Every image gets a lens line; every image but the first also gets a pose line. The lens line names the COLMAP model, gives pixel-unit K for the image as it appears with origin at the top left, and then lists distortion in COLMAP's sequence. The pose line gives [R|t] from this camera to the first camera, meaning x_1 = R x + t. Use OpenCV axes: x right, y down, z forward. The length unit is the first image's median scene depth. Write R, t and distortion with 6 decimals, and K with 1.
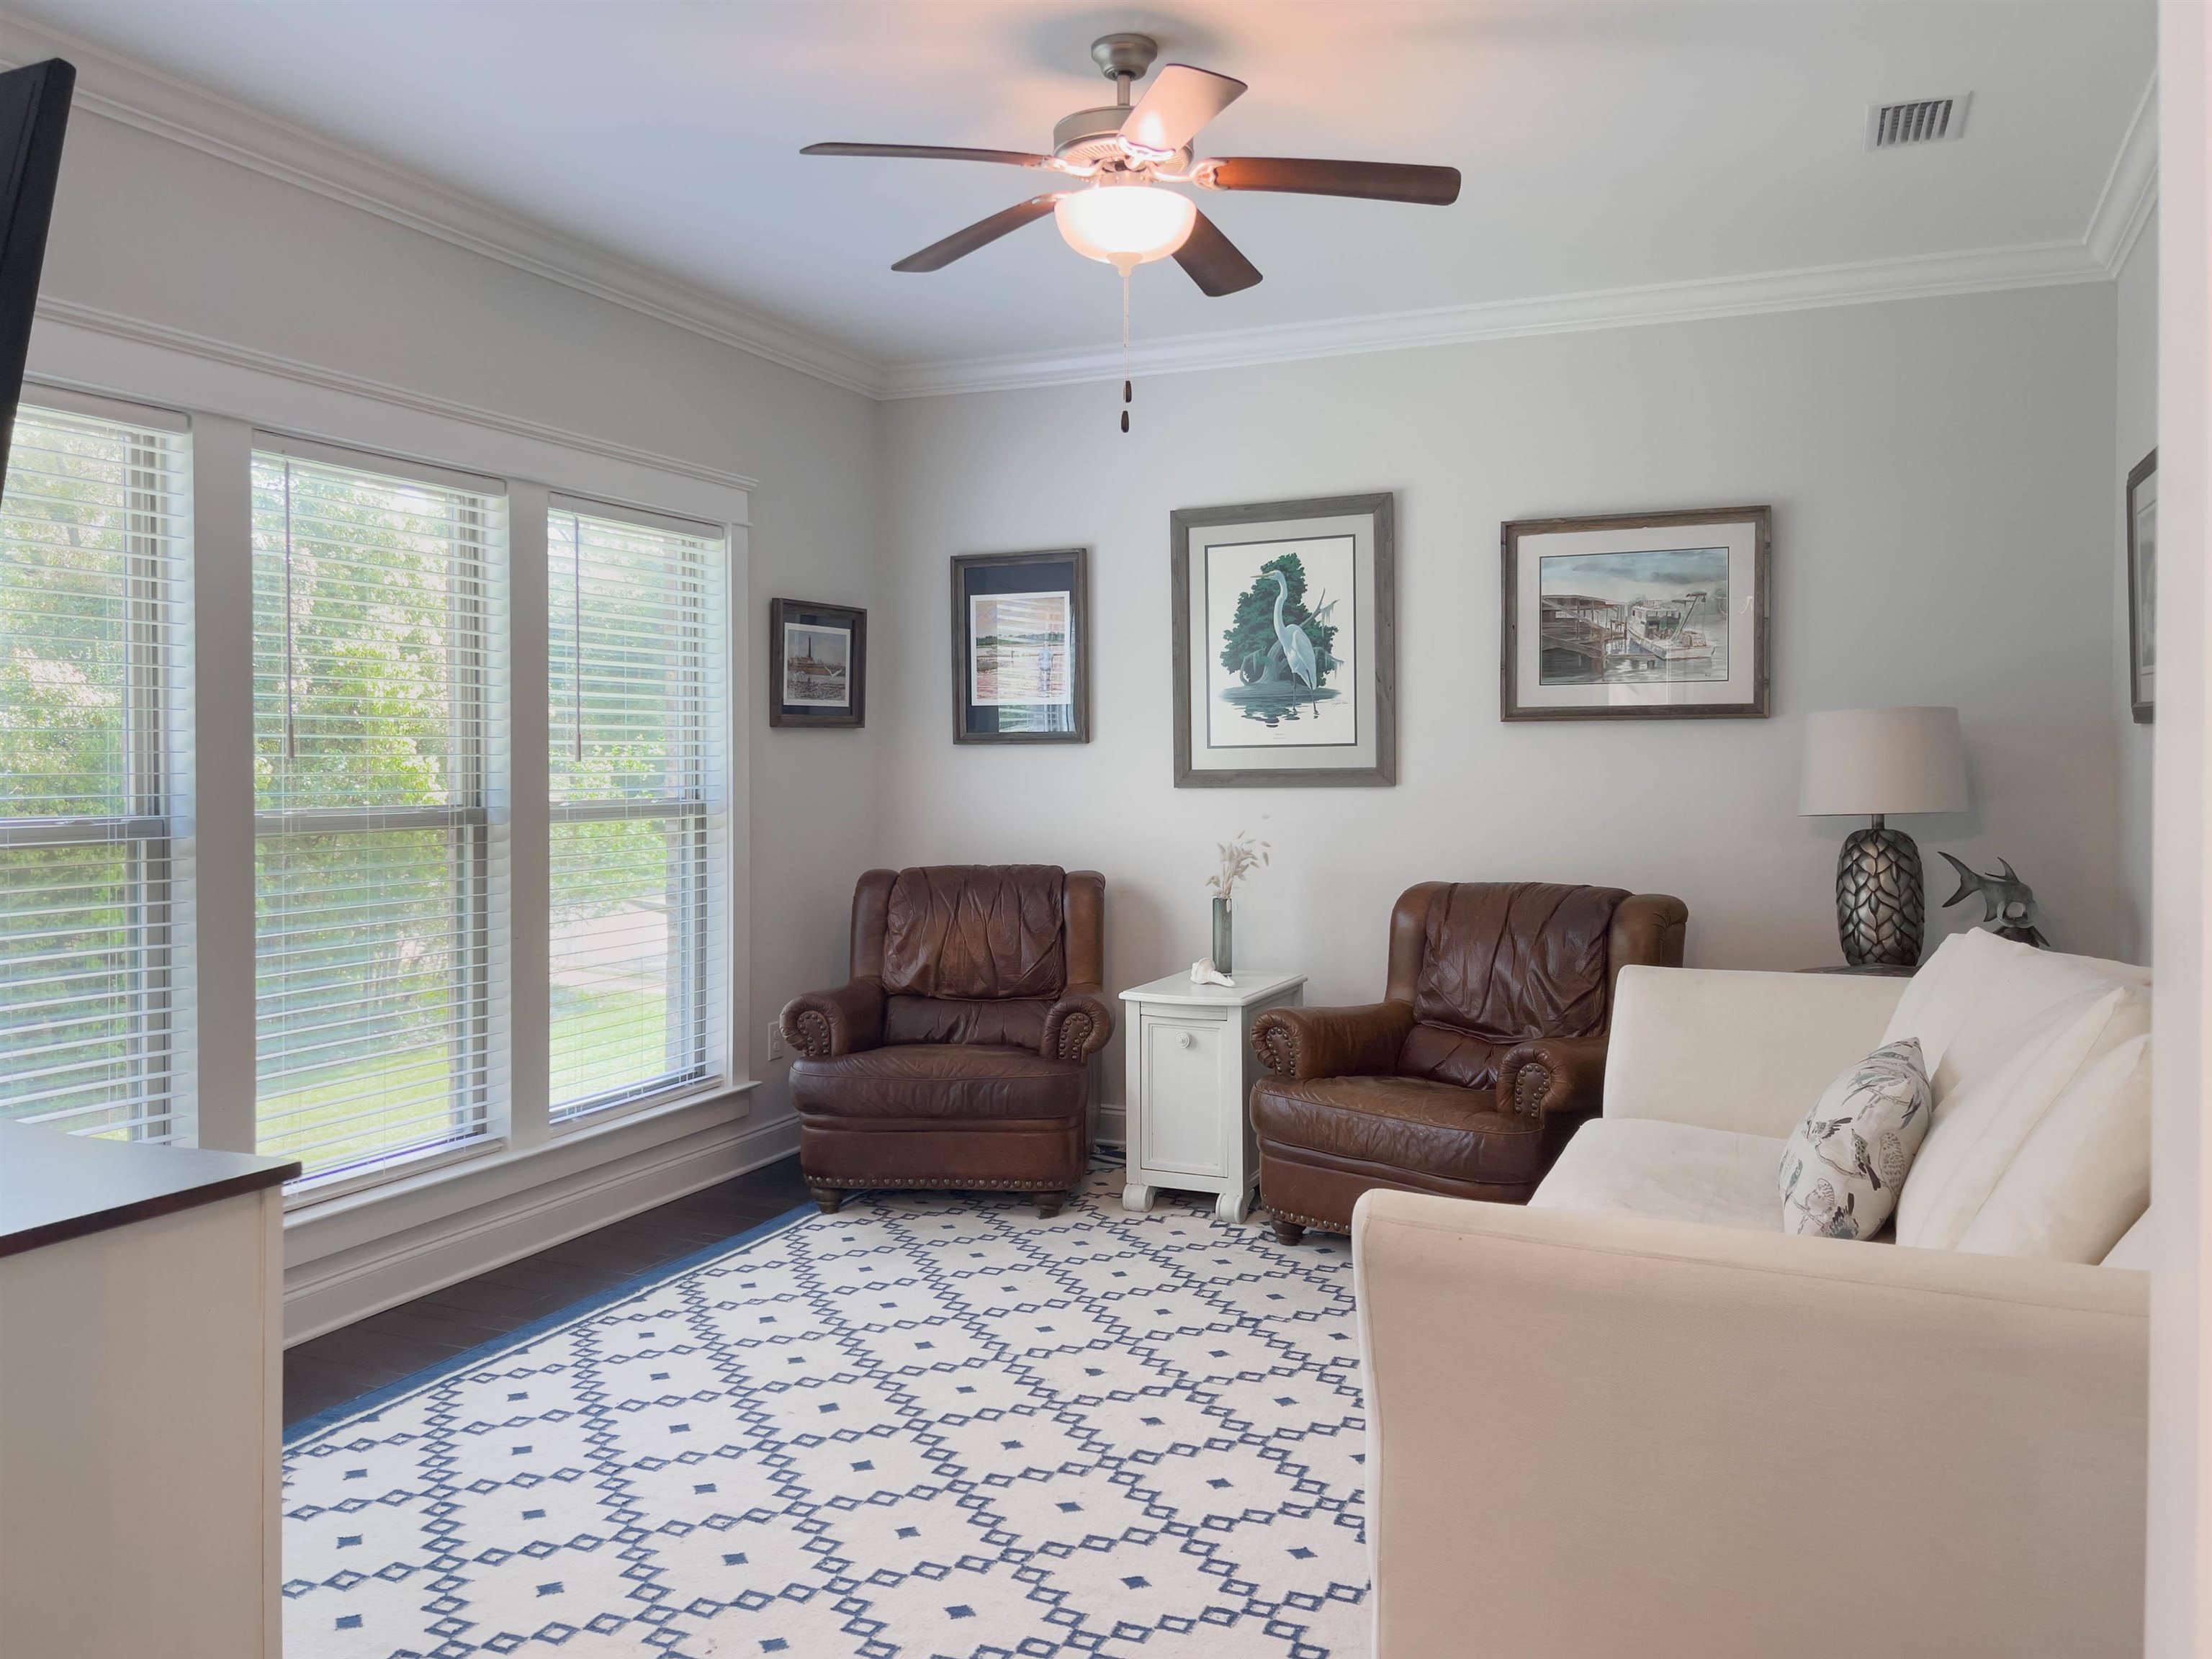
lens RADIAL K [[1717.6, 0, 1127.8], [0, 1717.6, 820.5], [0, 0, 1]] dist [0.006647, -0.023141]
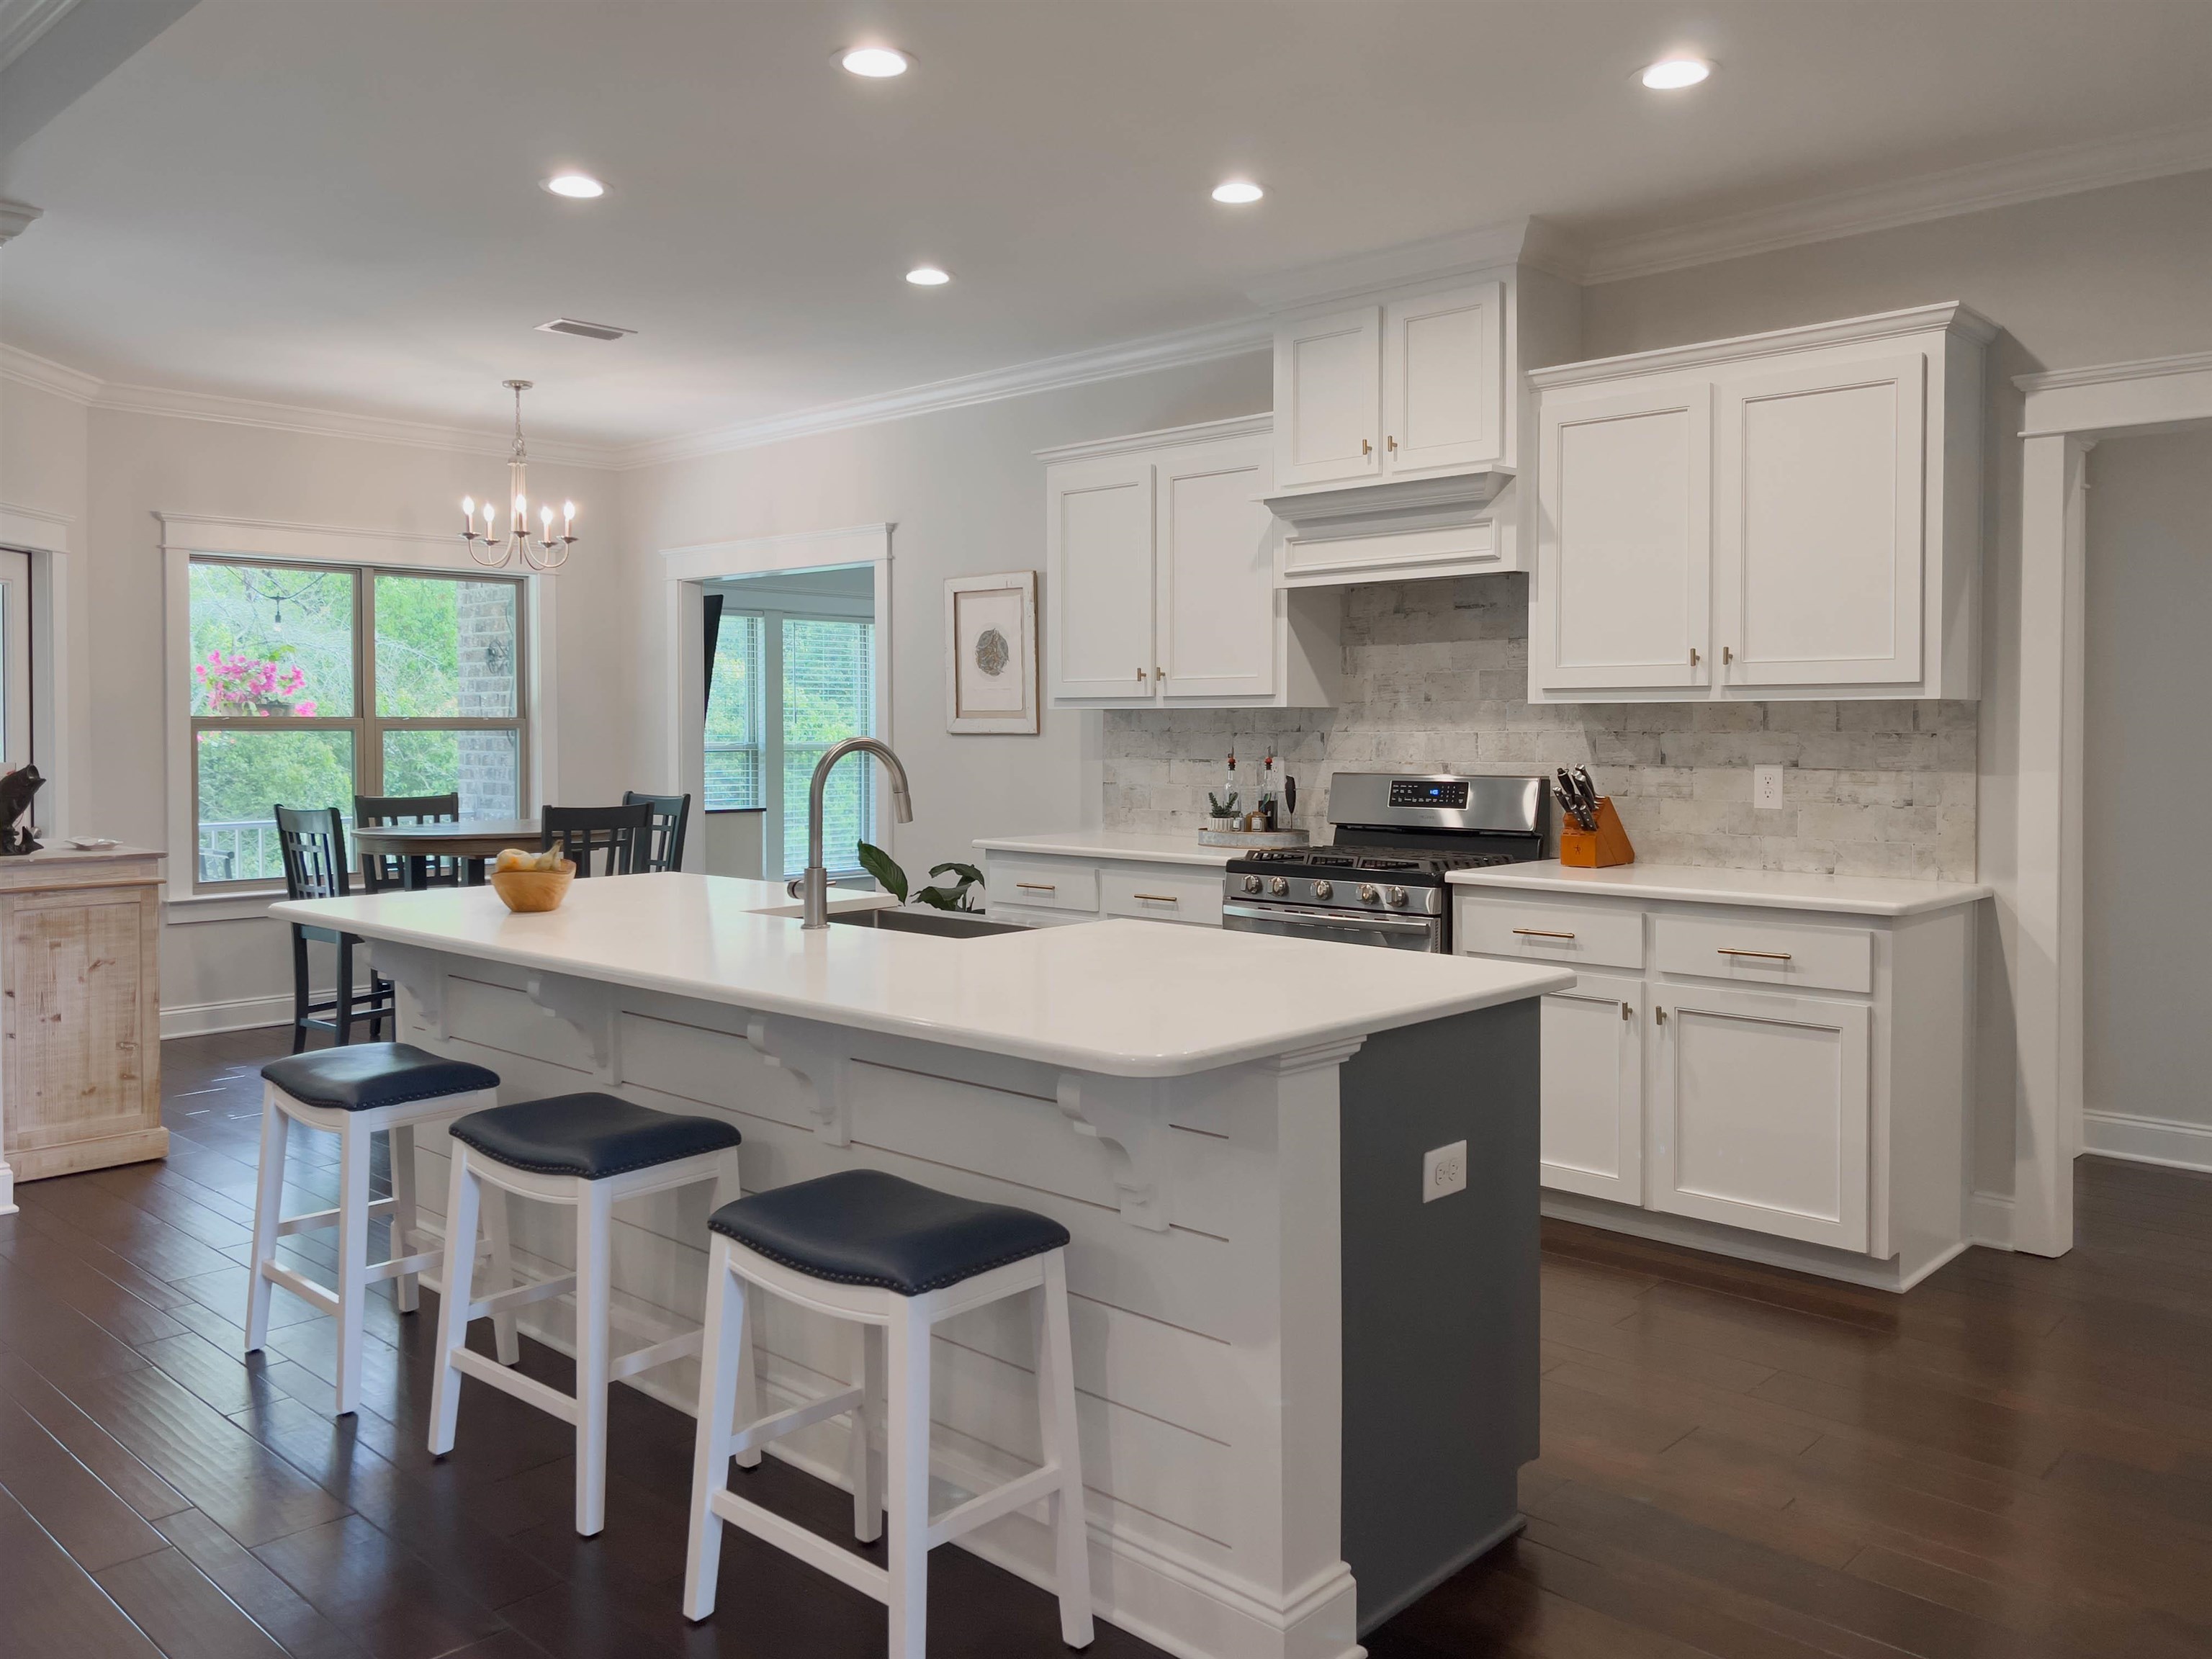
lens RADIAL K [[1717.6, 0, 1150.8], [0, 1717.6, 788.4], [0, 0, 1]] dist [0.006647, -0.023141]
pose [[0.945405, 0.012437, -0.325661, 0.684172], [-0.012438, 0.999920, 0.002081, 0.038749], [0.325661, 0.002083, 0.945484, -1.031087]]
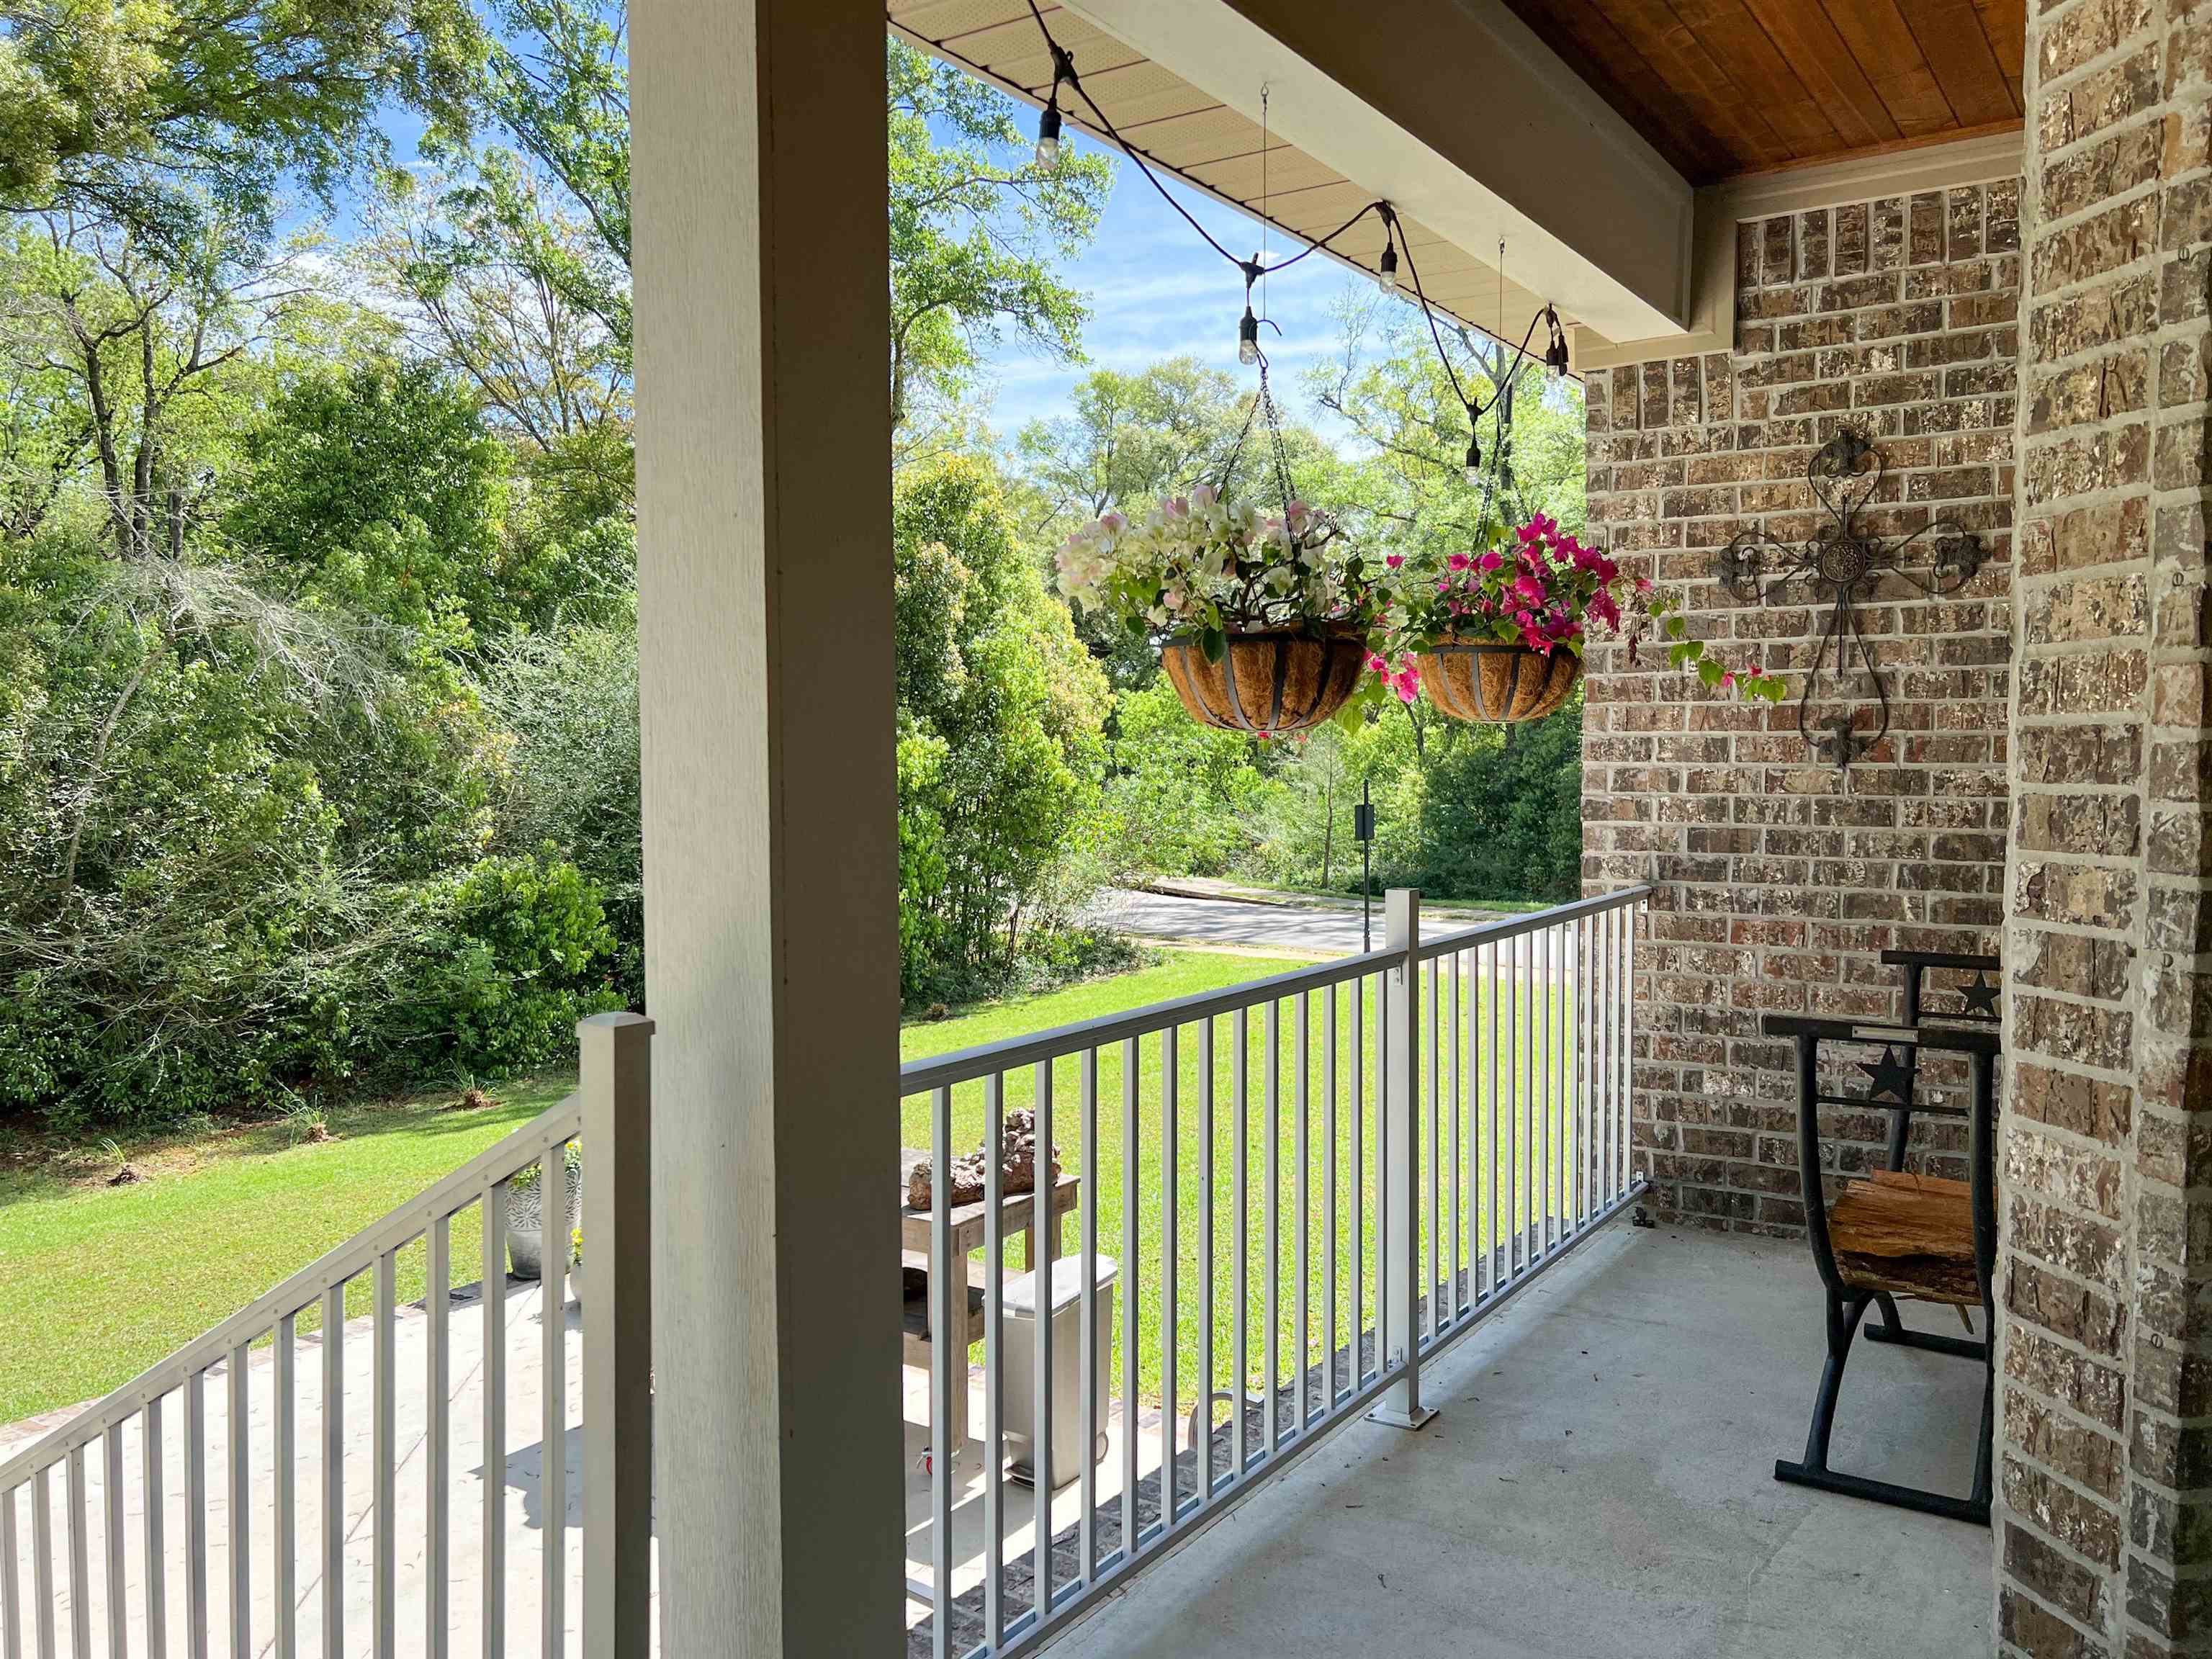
lens RADIAL K [[1717.6, 0, 1127.3], [0, 1717.6, 831.5], [0, 0, 1]] dist [0.006647, -0.023141]
pose [[0.982060, 0.006147, -0.188469, -0.564935], [-0.003392, 0.999883, 0.014938, 0.035215], [0.188539, -0.014031, 0.981966, -0.515164]]
